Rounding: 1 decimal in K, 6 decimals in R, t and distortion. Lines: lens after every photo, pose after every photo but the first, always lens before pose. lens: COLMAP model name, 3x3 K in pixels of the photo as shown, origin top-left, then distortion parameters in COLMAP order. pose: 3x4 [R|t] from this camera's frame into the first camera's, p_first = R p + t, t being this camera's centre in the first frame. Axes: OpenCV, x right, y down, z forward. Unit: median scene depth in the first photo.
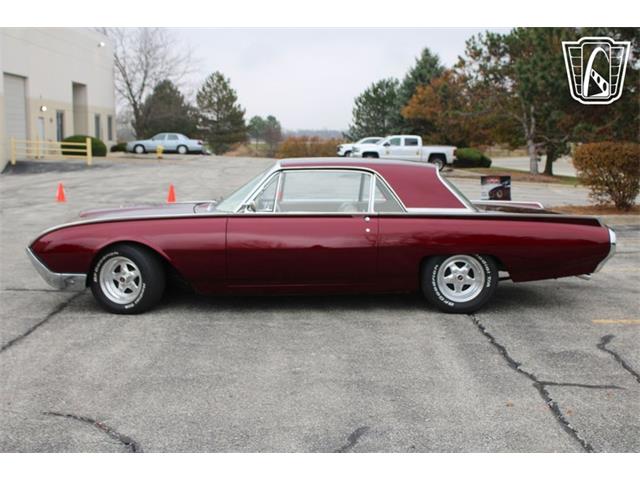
lens RADIAL K [[820.5, 0, 319.4], [0, 820.5, 222.3], [0, 0, 1]] dist [-0.030042, 0.000000]
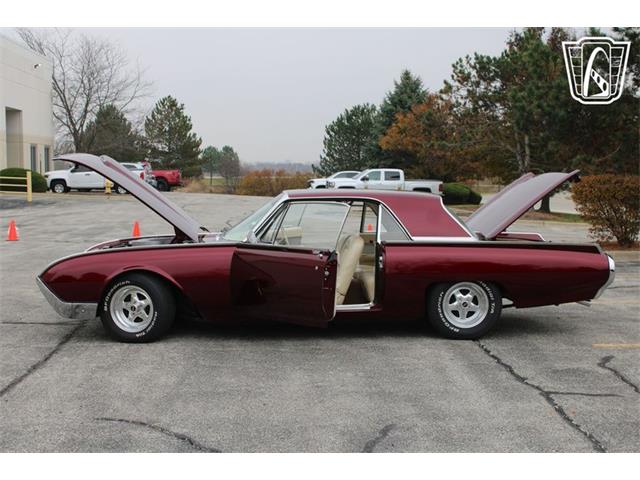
lens RADIAL K [[956.2, 0, 320.3], [0, 956.2, 234.2], [0, 0, 1]] dist [-0.001465, 0.000000]
pose [[0.999072, -0.003193, 0.042955, -0.059015], [0.004805, 0.999285, -0.037489, 0.023238], [-0.042804, 0.037661, 0.998373, -0.186466]]
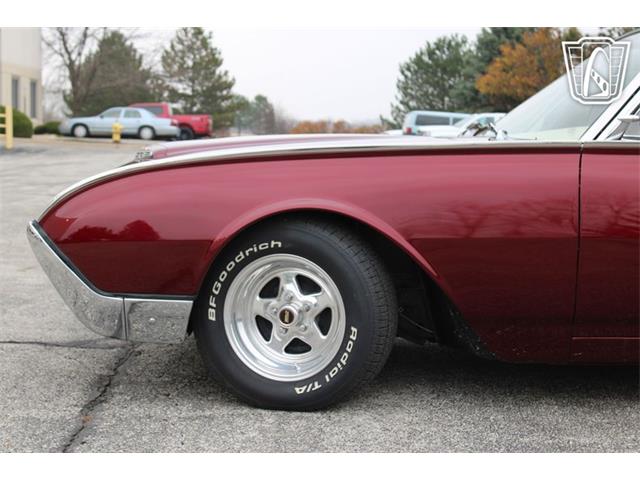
lens RADIAL K [[1160.9, 0, 323.6], [0, 1160.9, 238.3], [0, 0, 1]] dist [0.033263, 0.000000]
pose [[0.999784, 0.016508, 0.012641, -0.225976], [-0.016316, 0.999753, -0.015109, 0.041318], [-0.012887, 0.014899, 0.999806, 0.461225]]
